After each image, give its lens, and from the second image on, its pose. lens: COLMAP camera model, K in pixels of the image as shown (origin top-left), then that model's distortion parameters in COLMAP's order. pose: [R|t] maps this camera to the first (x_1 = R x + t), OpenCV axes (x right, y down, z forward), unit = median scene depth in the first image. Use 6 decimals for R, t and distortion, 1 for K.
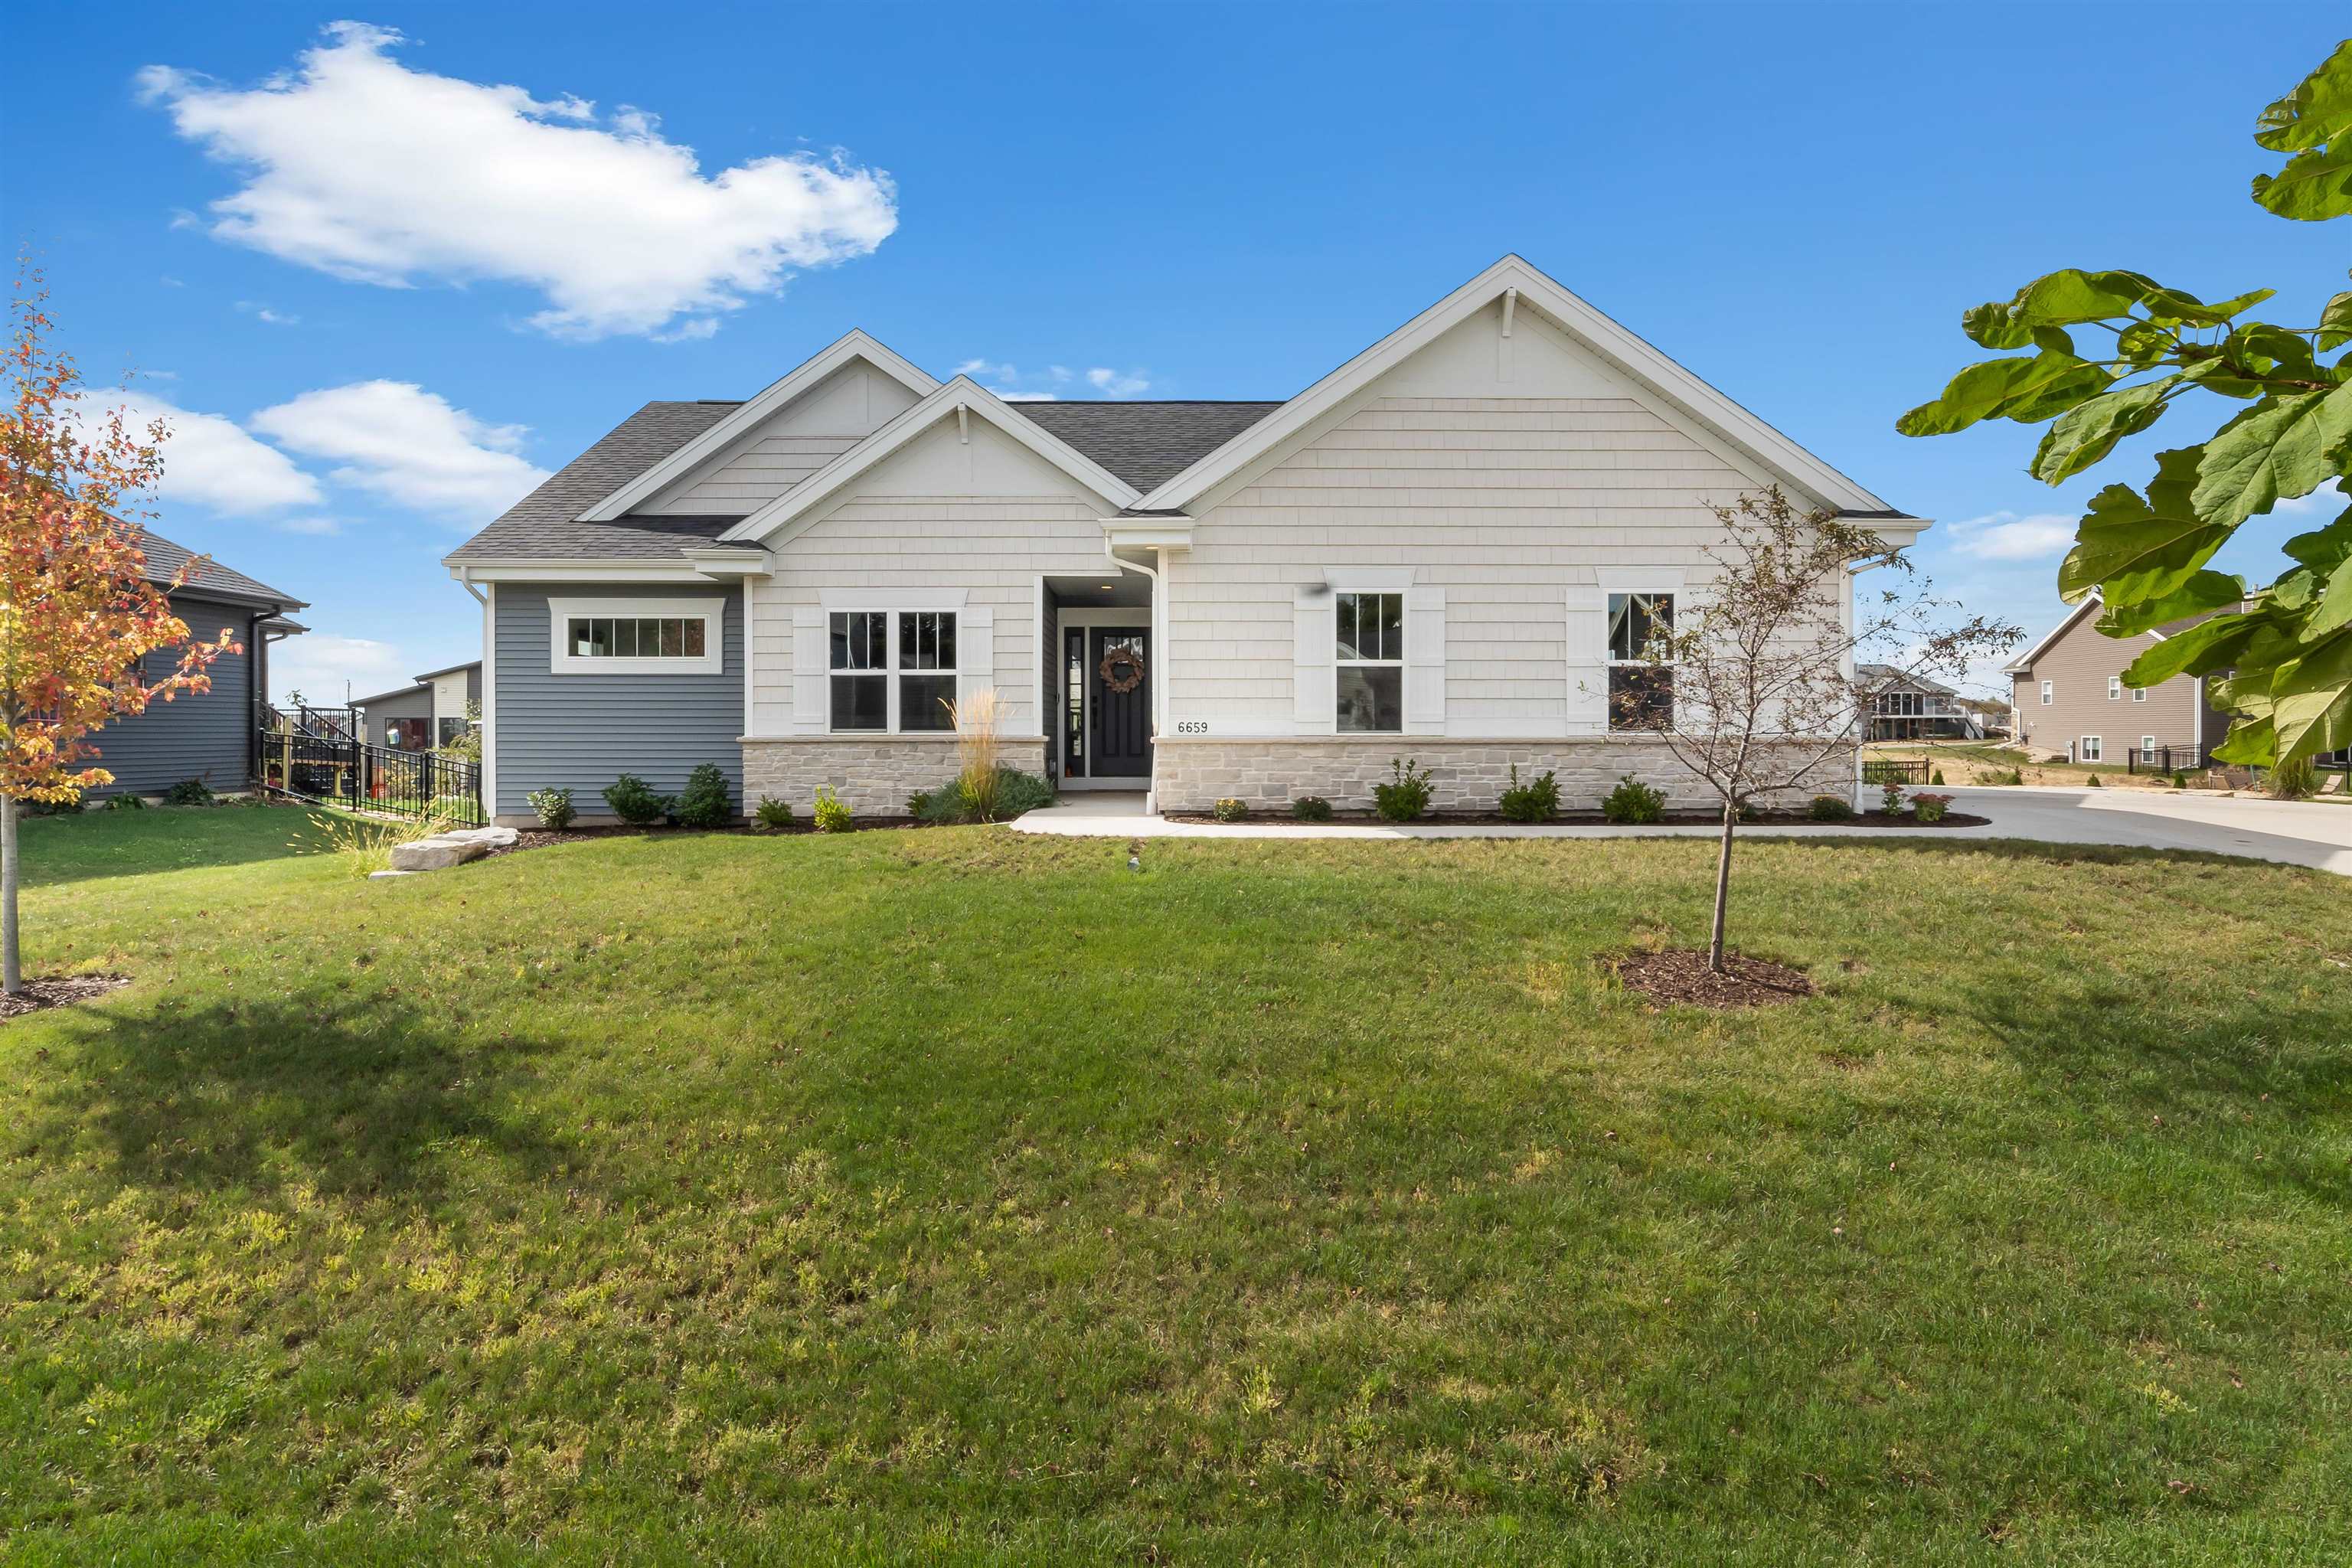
lens RADIAL K [[1427.2, 0, 1176.7], [0, 1427.2, 780.0], [0, 0, 1]] dist [0.001224, 0.000021]
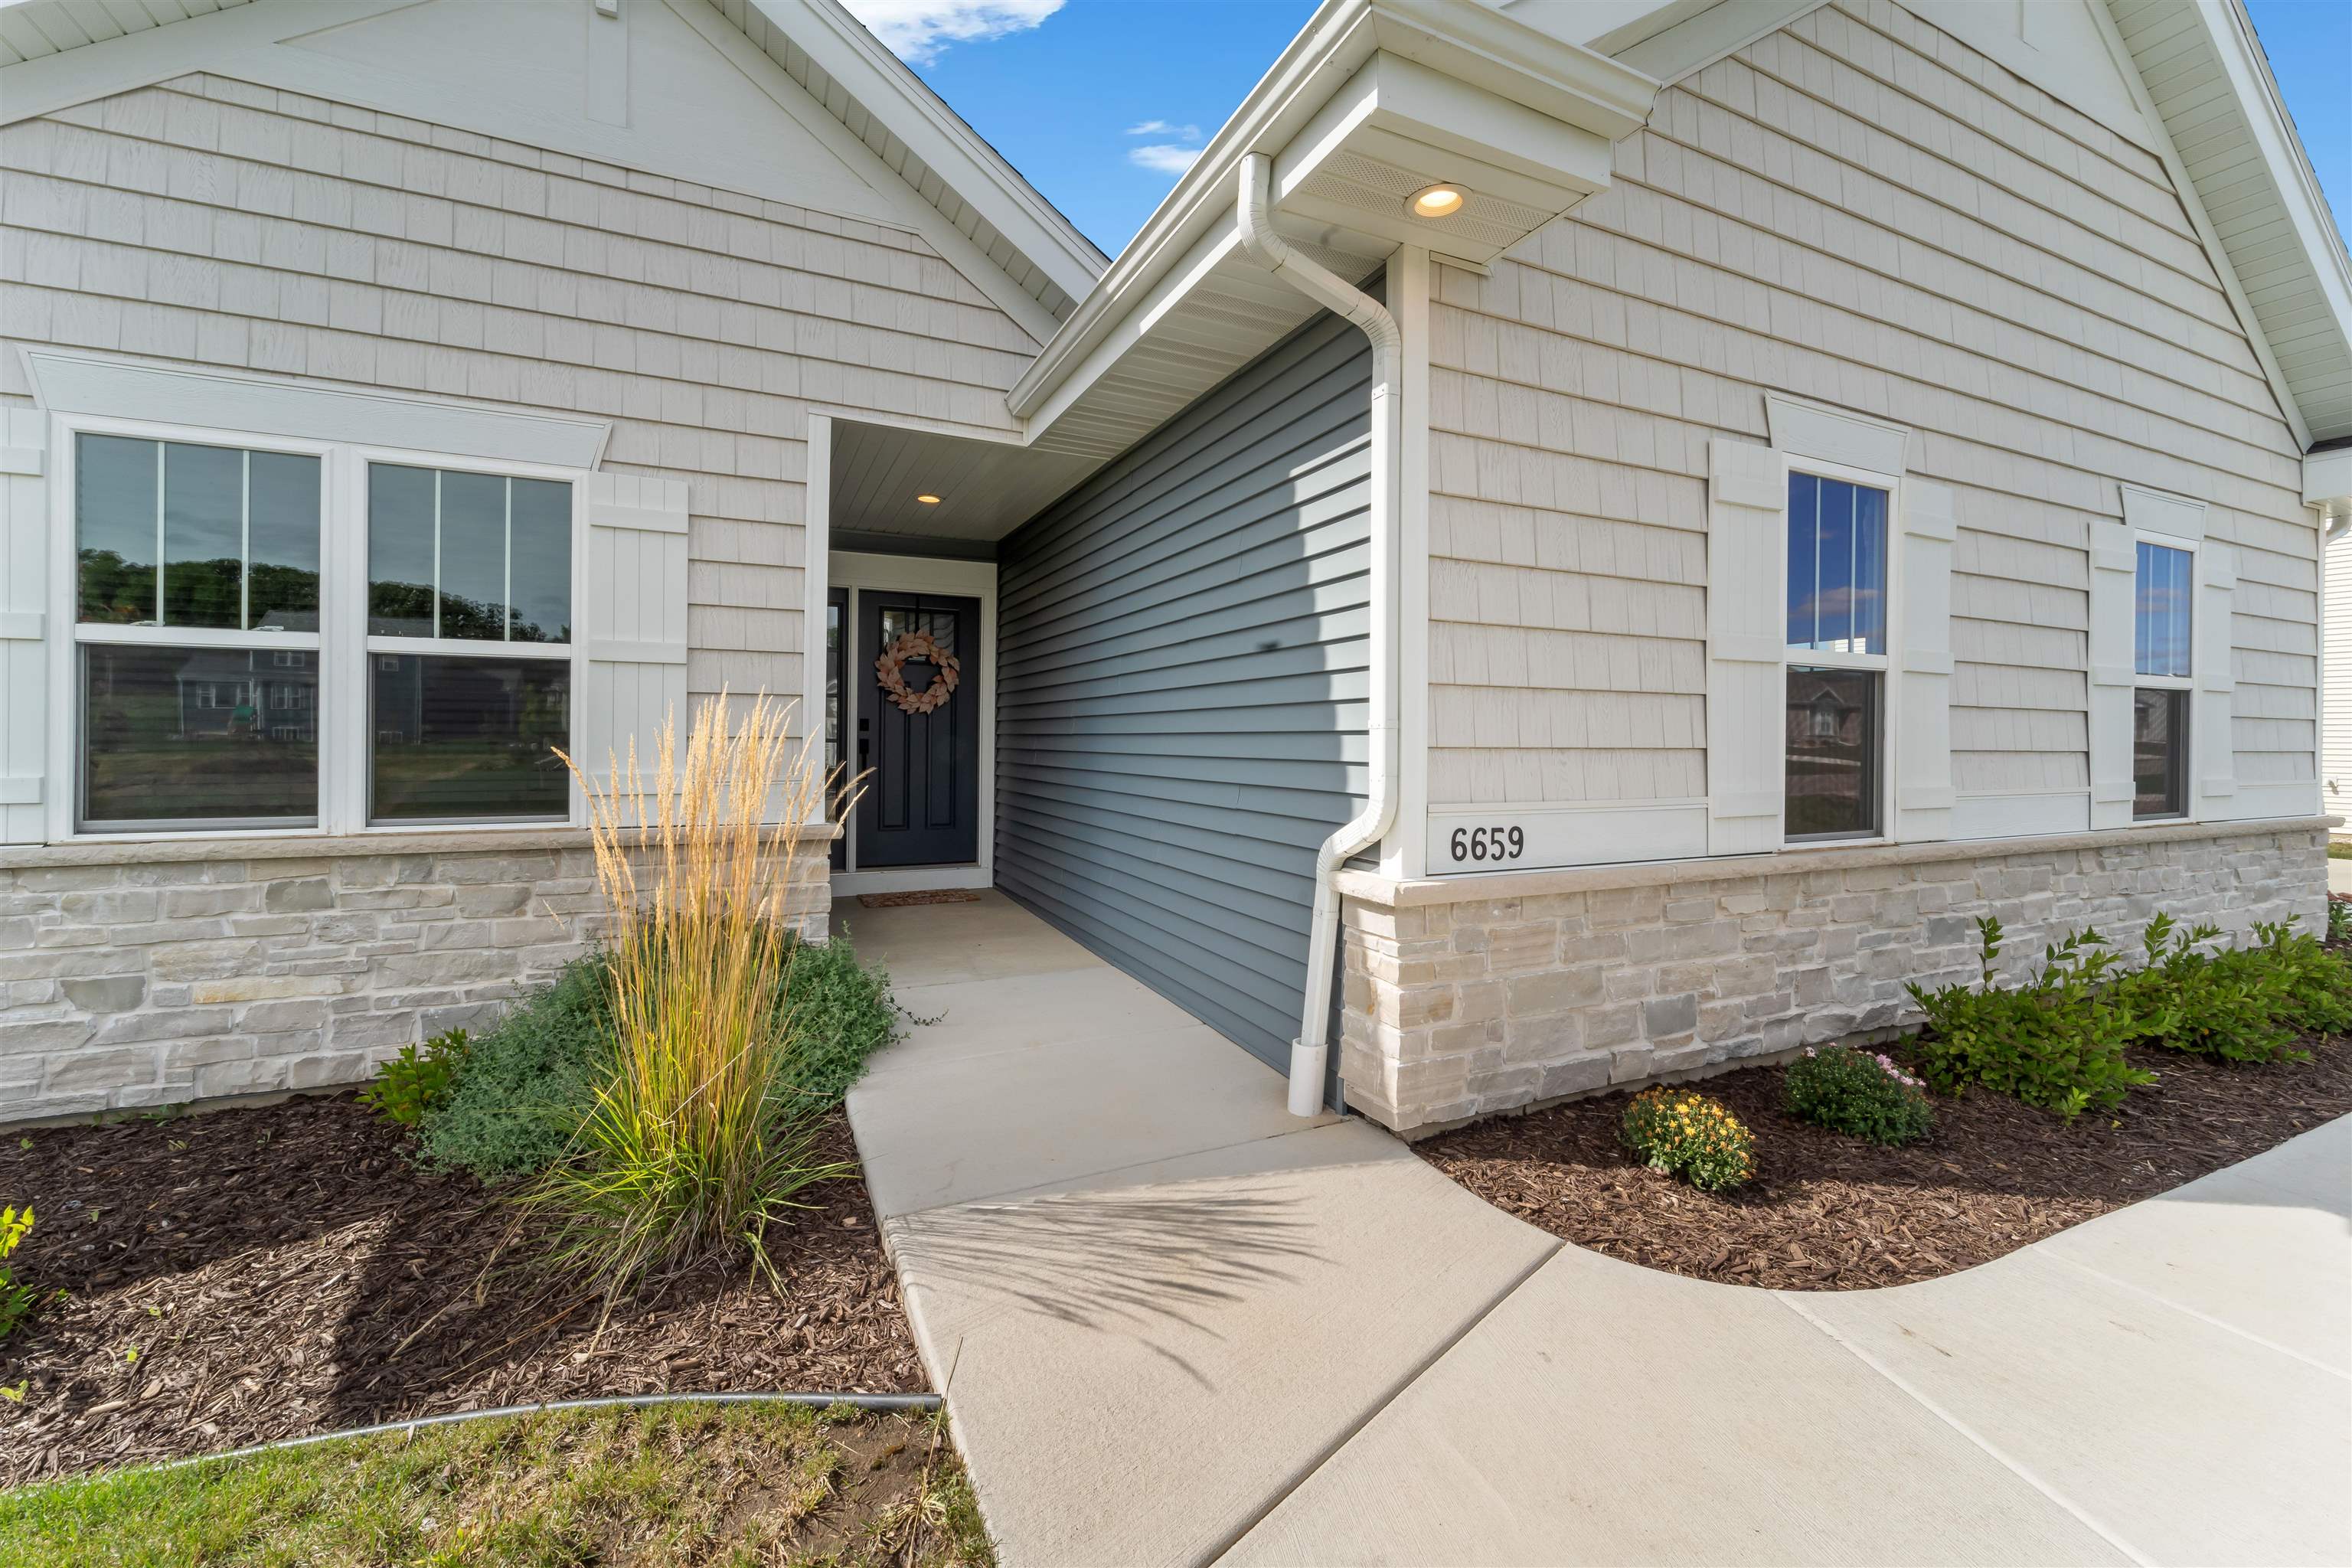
lens RADIAL K [[952.6, 0, 1174.0], [0, 952.6, 744.3], [0, 0, 1]] dist [-0.001840, -0.000300]
pose [[0.907692, 0.006356, 0.419590, -0.117595], [0.004248, 0.999695, -0.024331, -0.046143], [-0.419616, 0.023868, 0.907388, 0.724603]]
